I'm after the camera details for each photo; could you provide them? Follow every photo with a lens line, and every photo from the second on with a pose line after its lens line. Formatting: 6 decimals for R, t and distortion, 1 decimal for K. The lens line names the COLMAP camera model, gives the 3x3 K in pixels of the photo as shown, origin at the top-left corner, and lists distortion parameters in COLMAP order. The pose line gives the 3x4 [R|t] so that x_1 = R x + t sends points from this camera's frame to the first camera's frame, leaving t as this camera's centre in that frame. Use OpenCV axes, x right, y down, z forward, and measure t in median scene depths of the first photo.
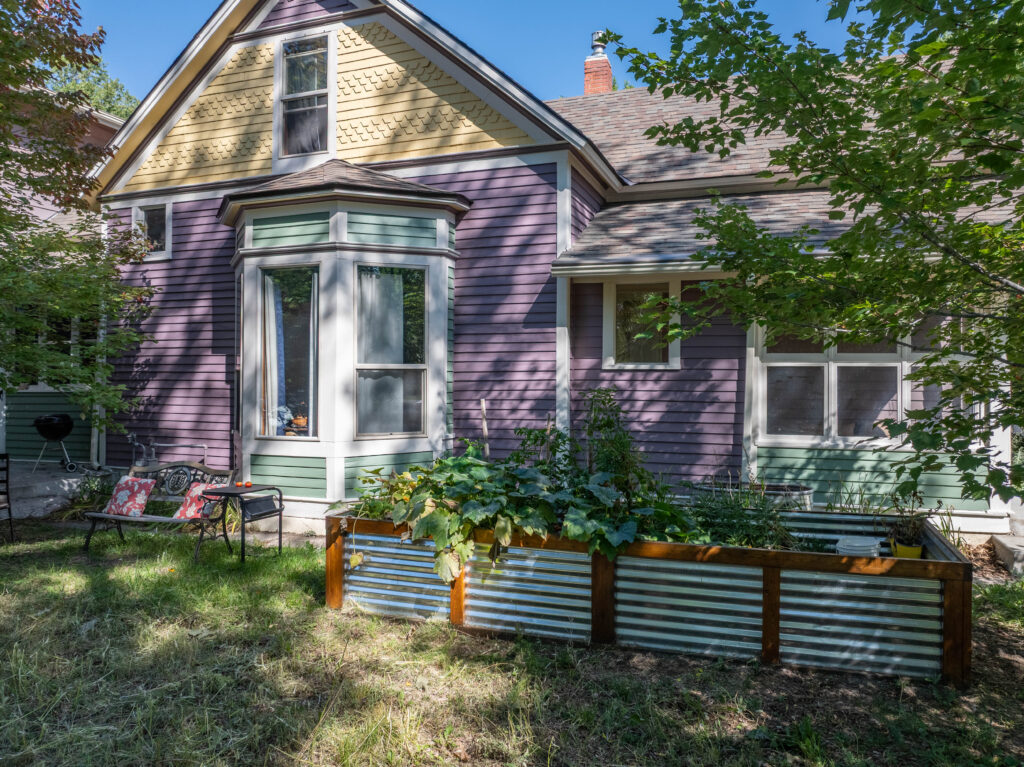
lens RADIAL K [[726.1, 0, 512.1], [0, 726.1, 386.0], [0, 0, 1]] dist [-0.039275, 0.007981]
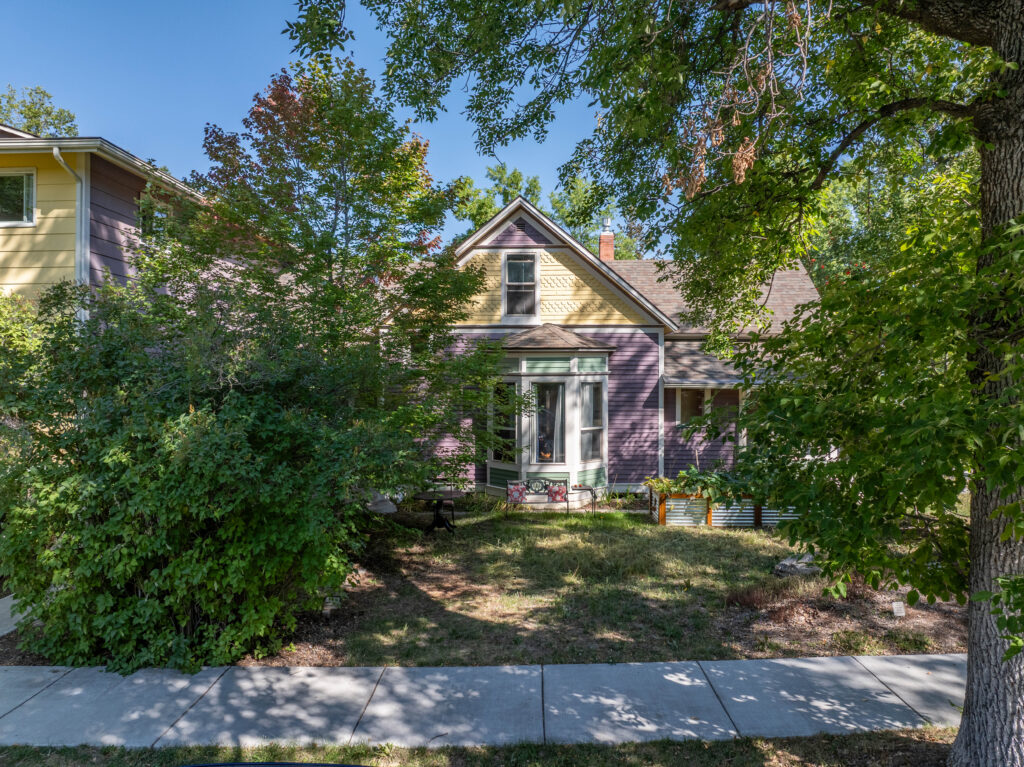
lens RADIAL K [[726.1, 0, 512.0], [0, 726.1, 380.4], [0, 0, 1]] dist [-0.039275, 0.007981]
pose [[0.950207, -0.007209, 0.311535, -1.044794], [0.005838, 0.999969, 0.005334, -0.178990], [-0.311564, -0.003250, 0.950220, -0.949549]]
